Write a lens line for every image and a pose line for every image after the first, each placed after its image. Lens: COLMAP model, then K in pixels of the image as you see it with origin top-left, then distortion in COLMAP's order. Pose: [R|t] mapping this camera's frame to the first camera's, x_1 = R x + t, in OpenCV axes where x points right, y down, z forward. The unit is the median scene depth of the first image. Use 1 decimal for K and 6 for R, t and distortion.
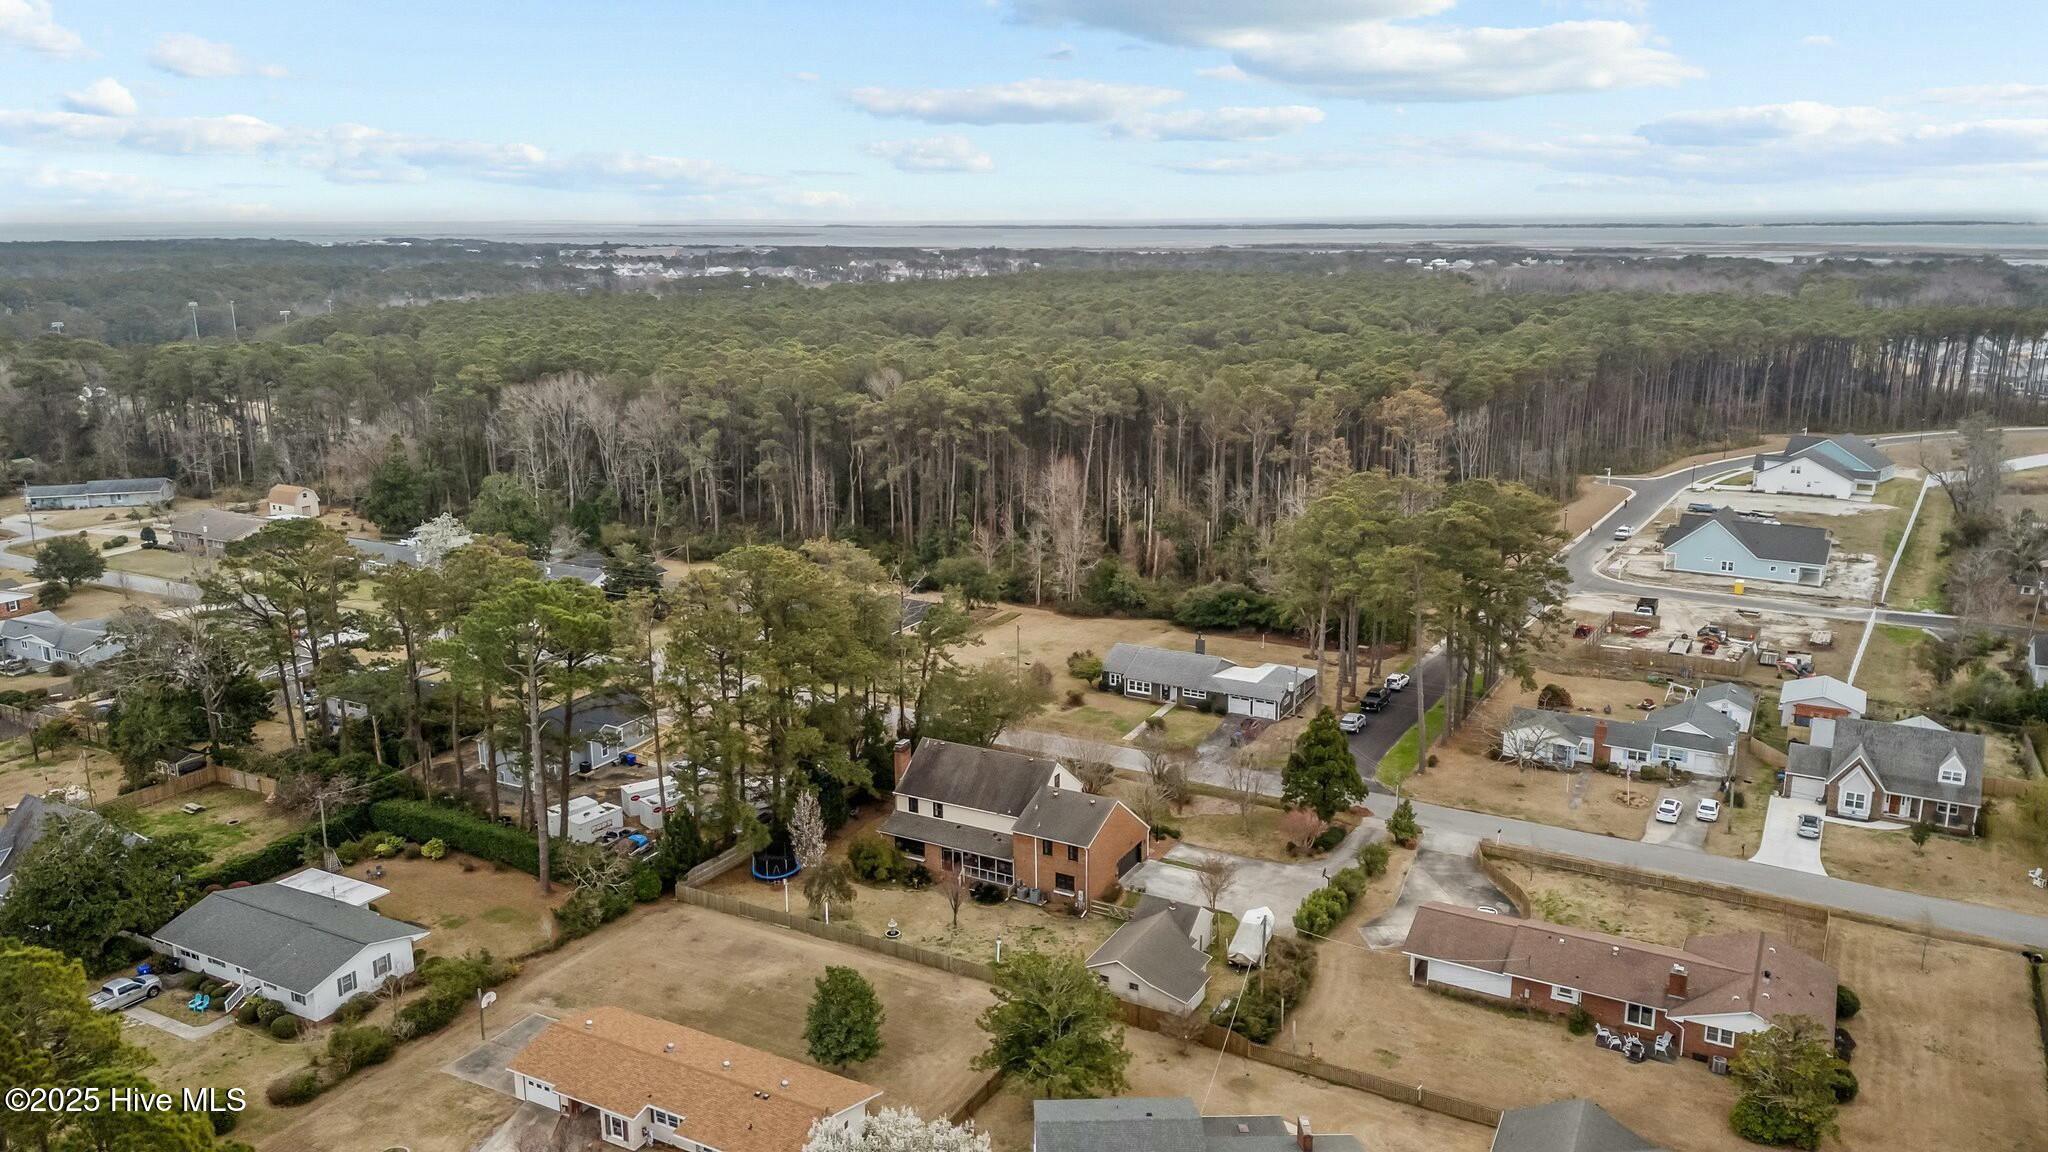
lens RADIAL K [[1511.3, 0, 1030.6], [0, 1511.3, 582.8], [0, 0, 1]] dist [0.089448, -0.091415]
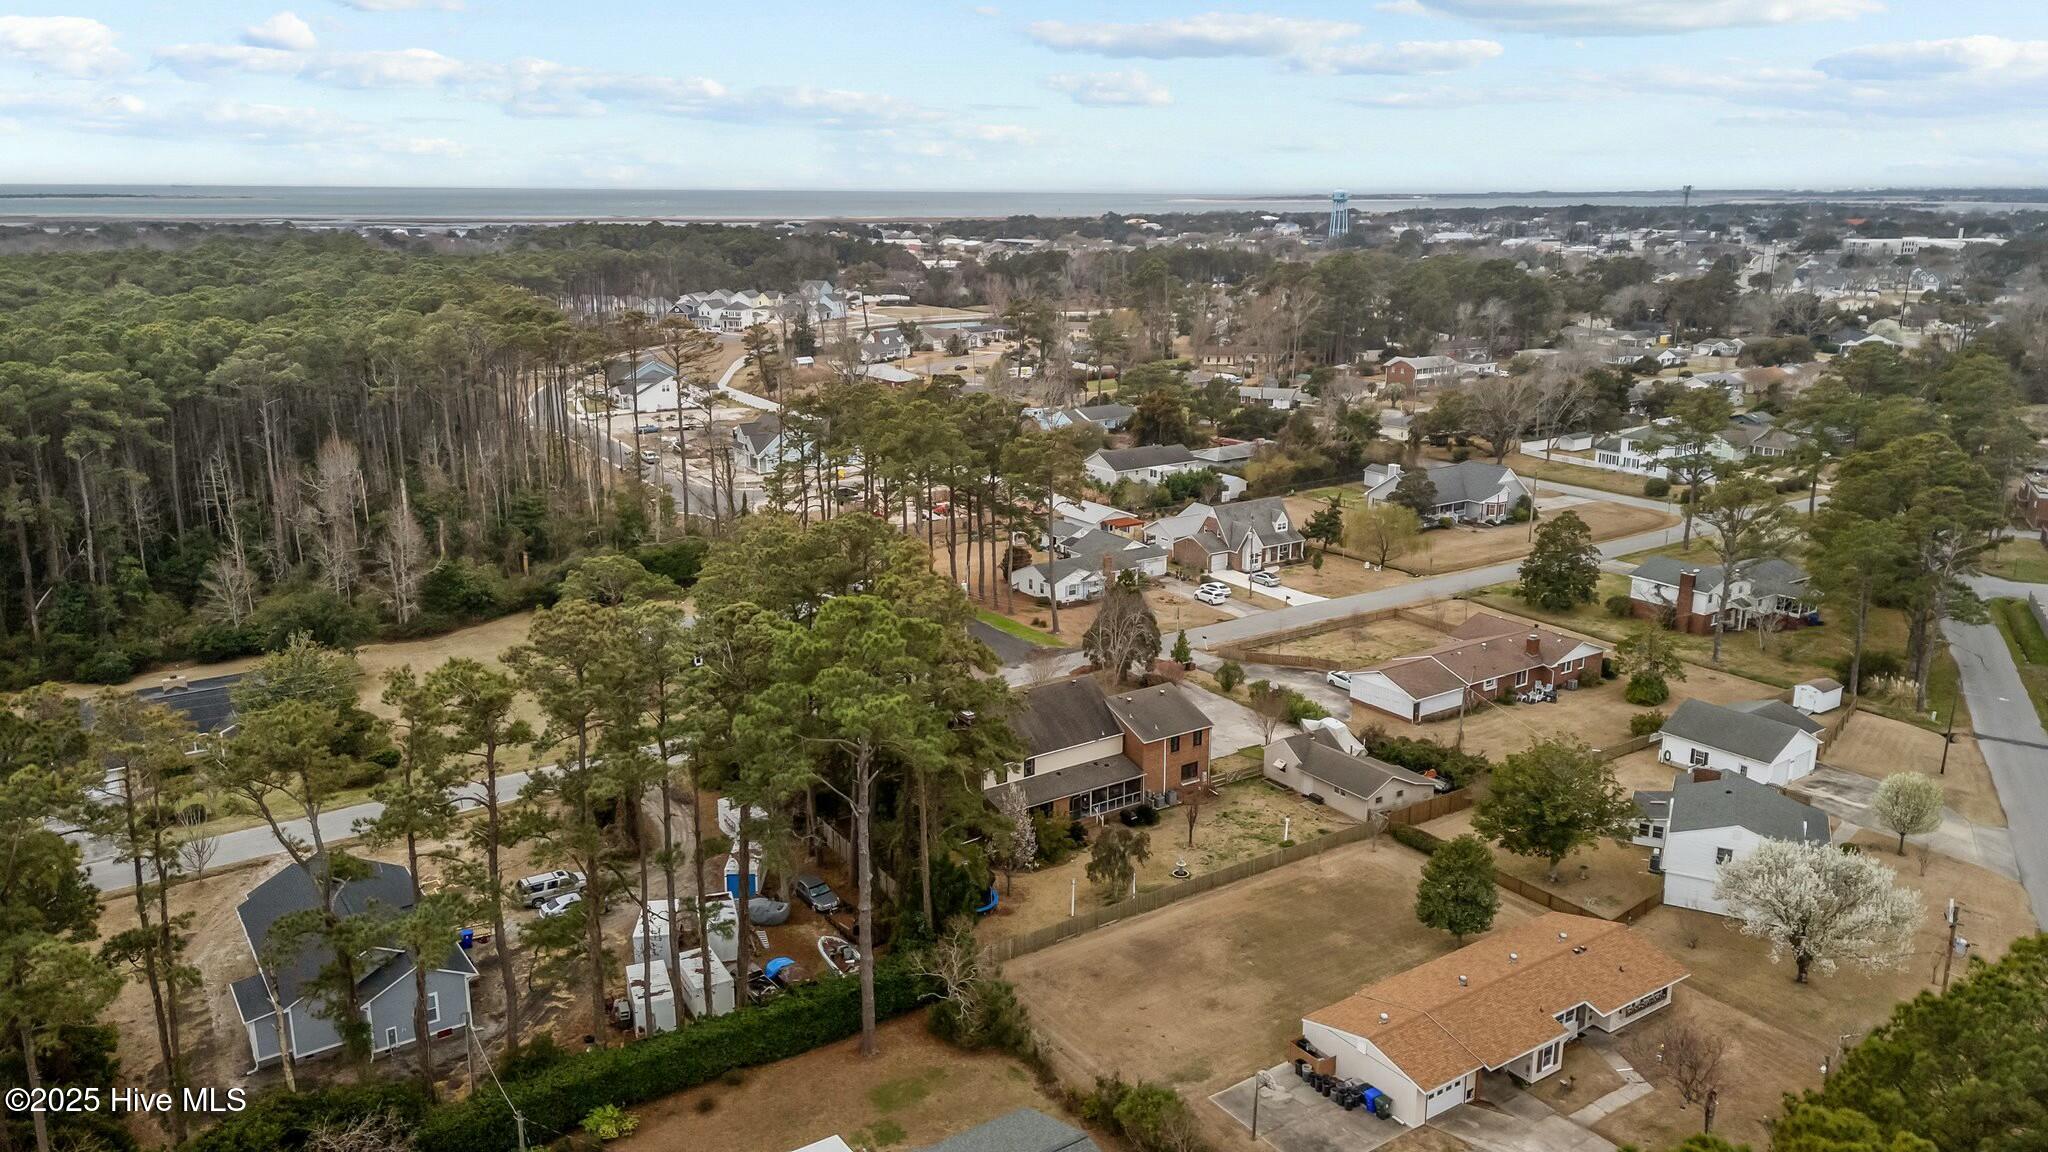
lens RADIAL K [[1511.3, 0, 1030.6], [0, 1511.3, 582.8], [0, 0, 1]] dist [0.089448, -0.091415]
pose [[0.445156, -0.223501, 0.867112, -0.752846], [0.212764, 0.967019, 0.140024, -0.072468], [-0.869809, 0.122157, 0.478027, 0.531381]]
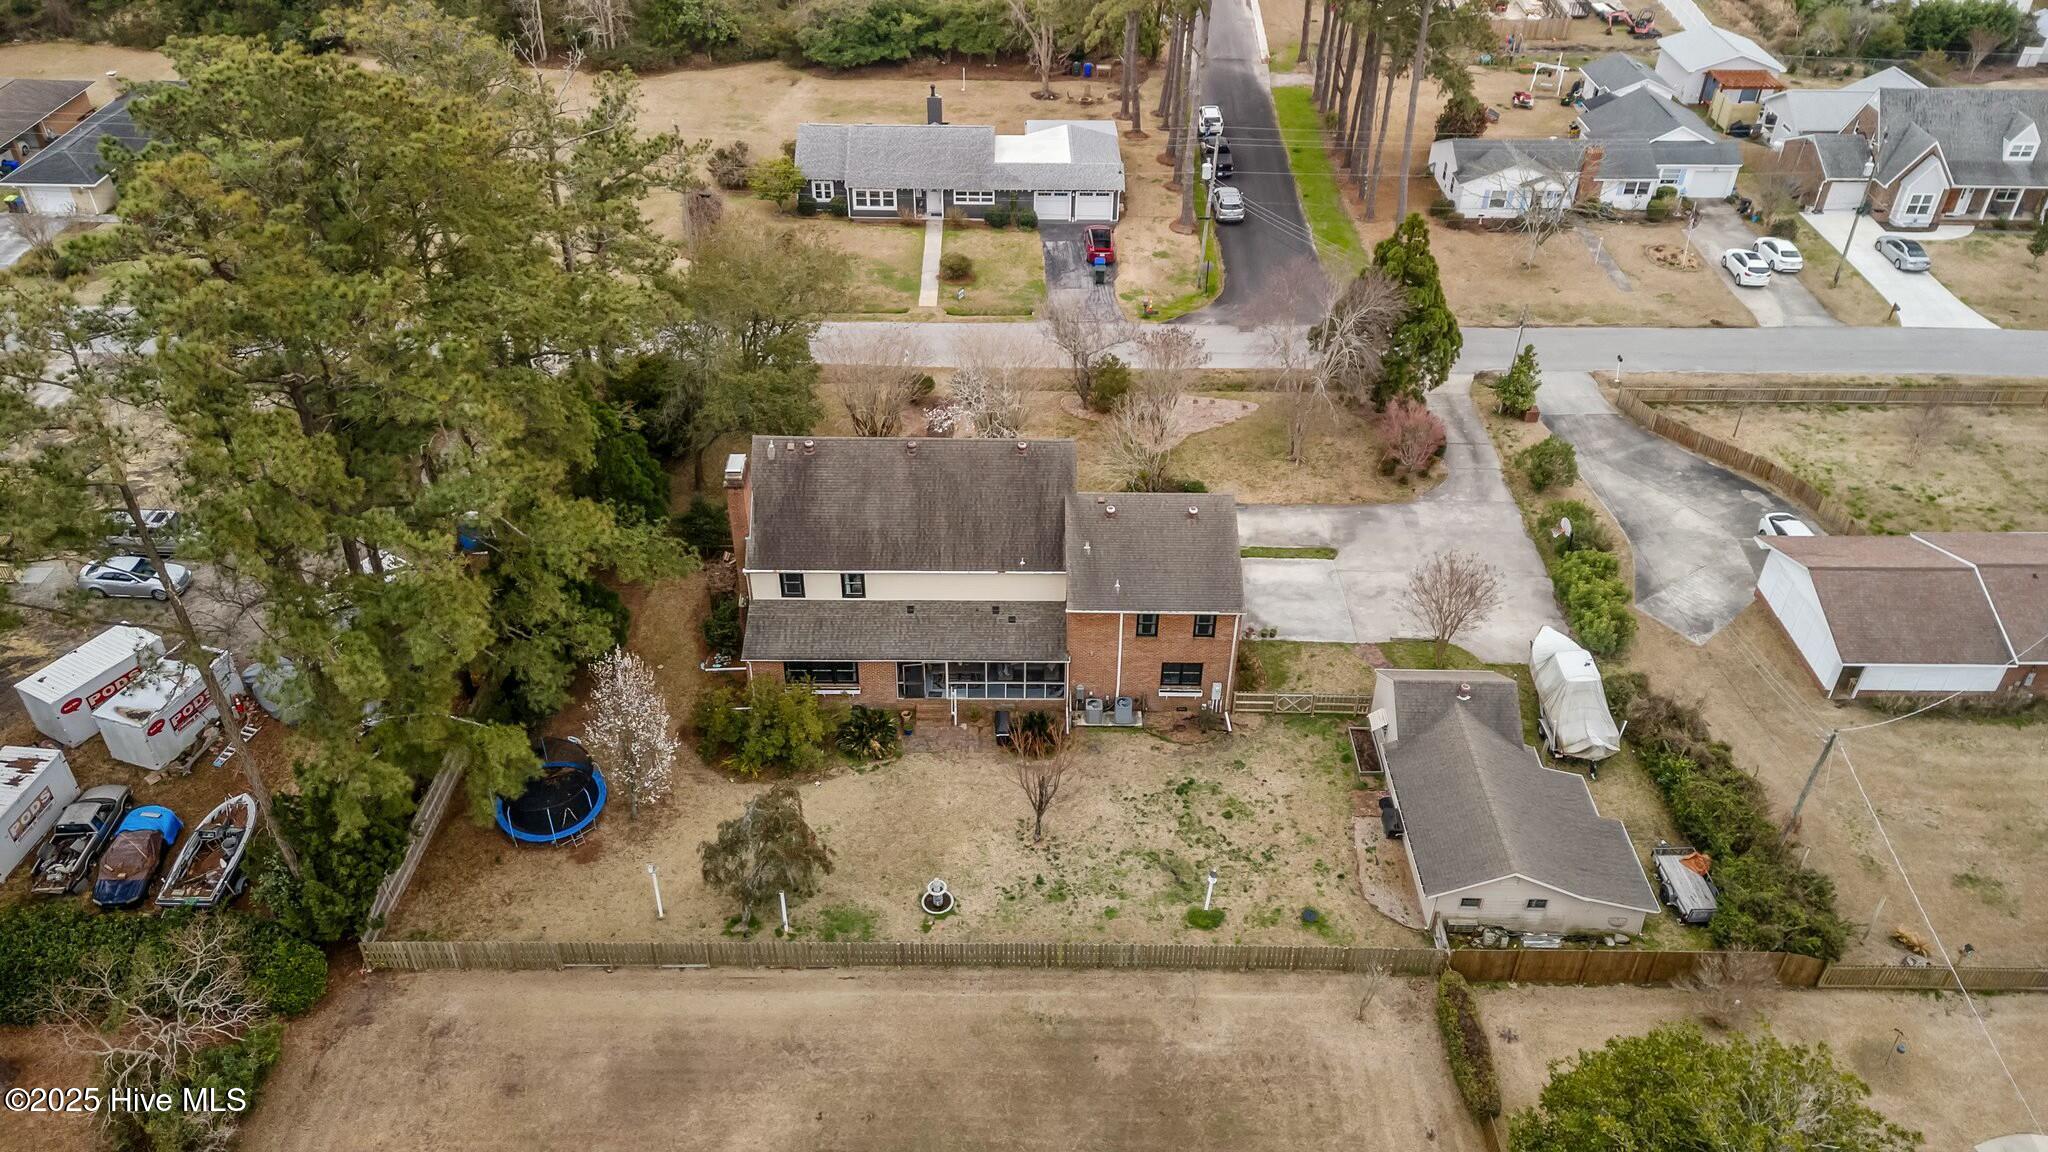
lens RADIAL K [[1511.3, 0, 1030.6], [0, 1511.3, 582.8], [0, 0, 1]] dist [0.089448, -0.091415]
pose [[0.872602, -0.275011, 0.403653, -0.193983], [0.097165, 0.907646, 0.408336, -0.039633], [-0.478670, -0.317094, 0.818735, 0.542844]]
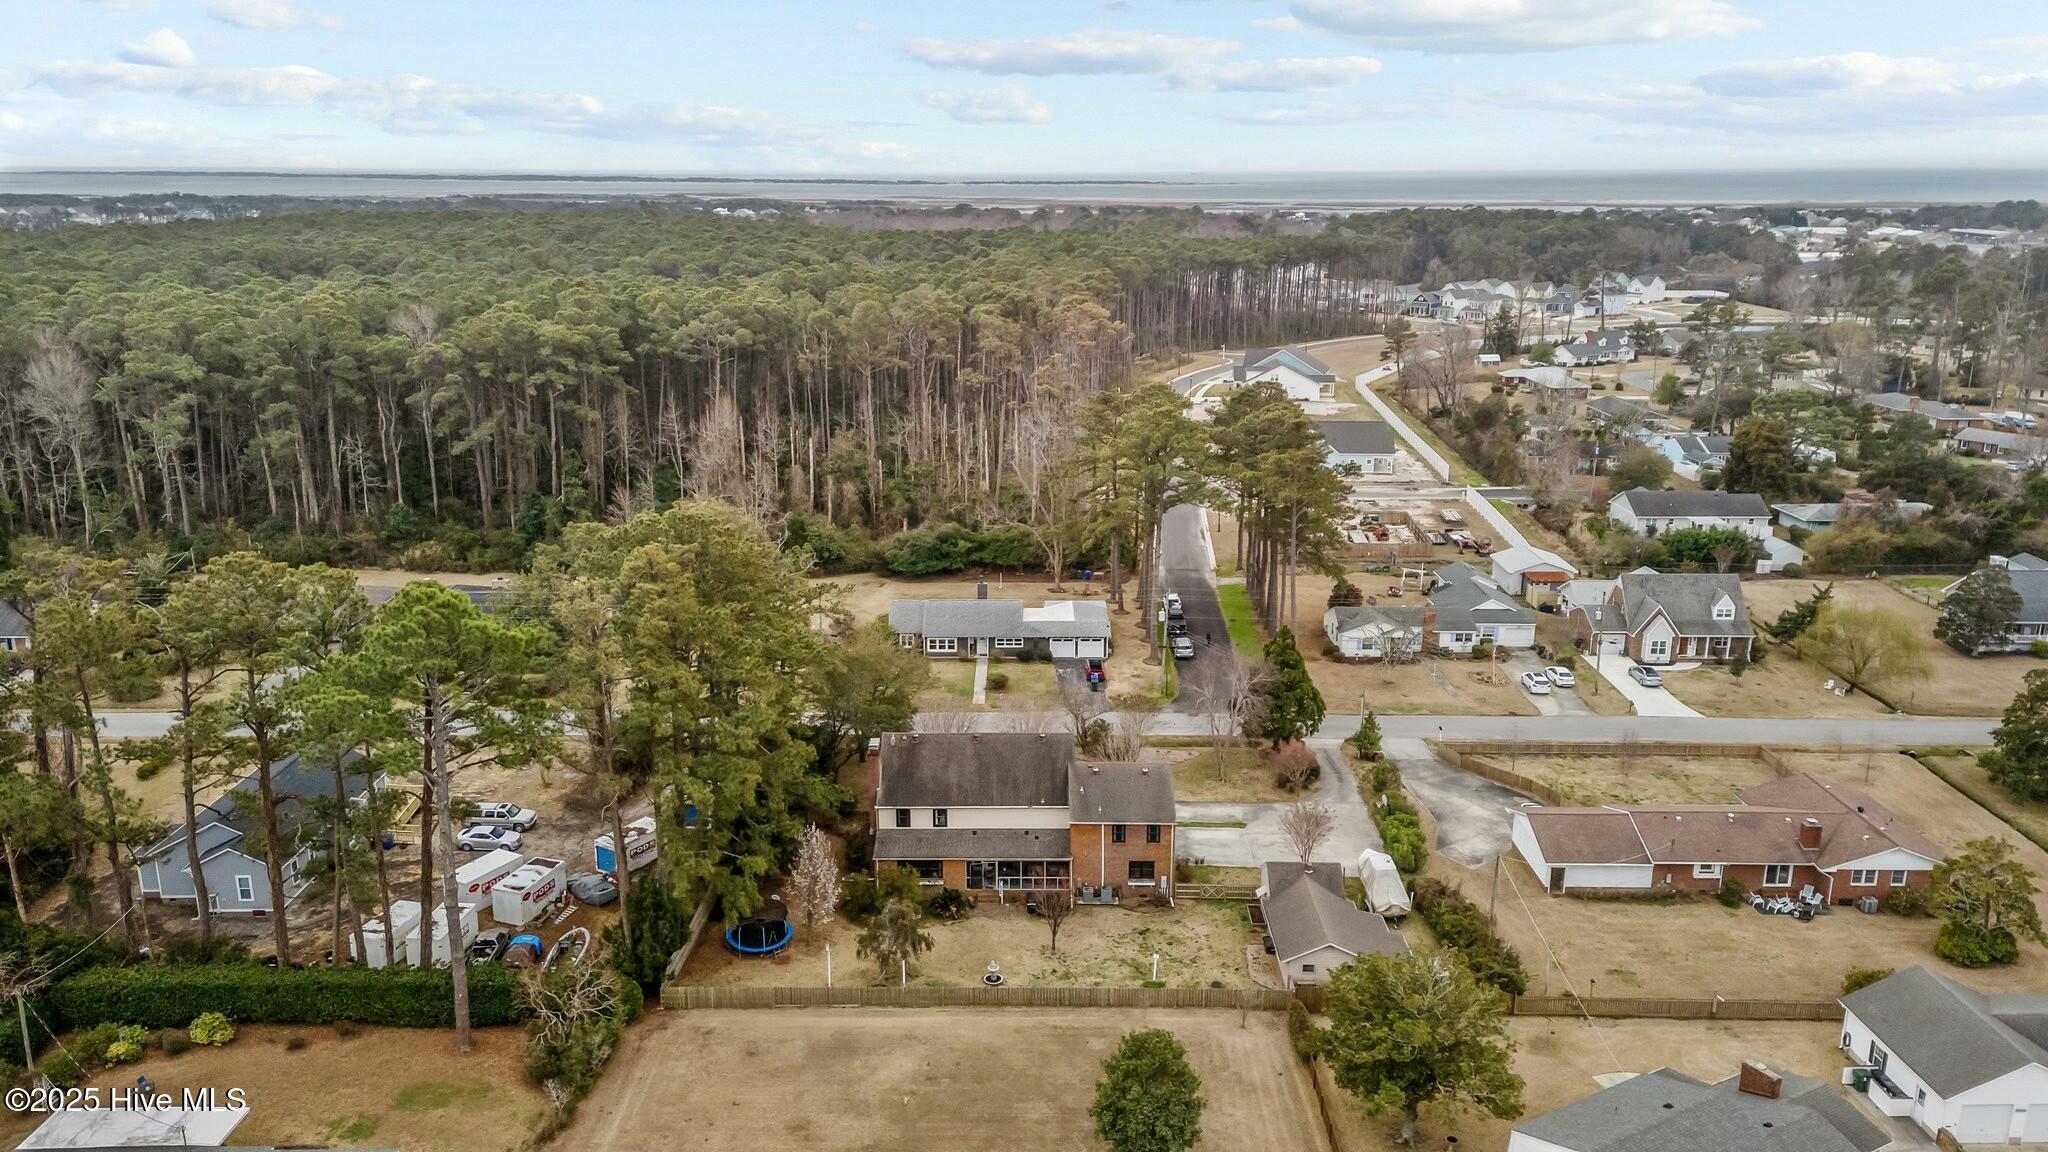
lens RADIAL K [[1511.3, 0, 1030.6], [0, 1511.3, 582.8], [0, 0, 1]] dist [0.089448, -0.091415]
pose [[0.877480, -0.120538, 0.464219, -0.351930], [0.108273, 0.992702, 0.053102, -0.009151], [-0.467232, 0.003667, 0.884127, 0.256217]]
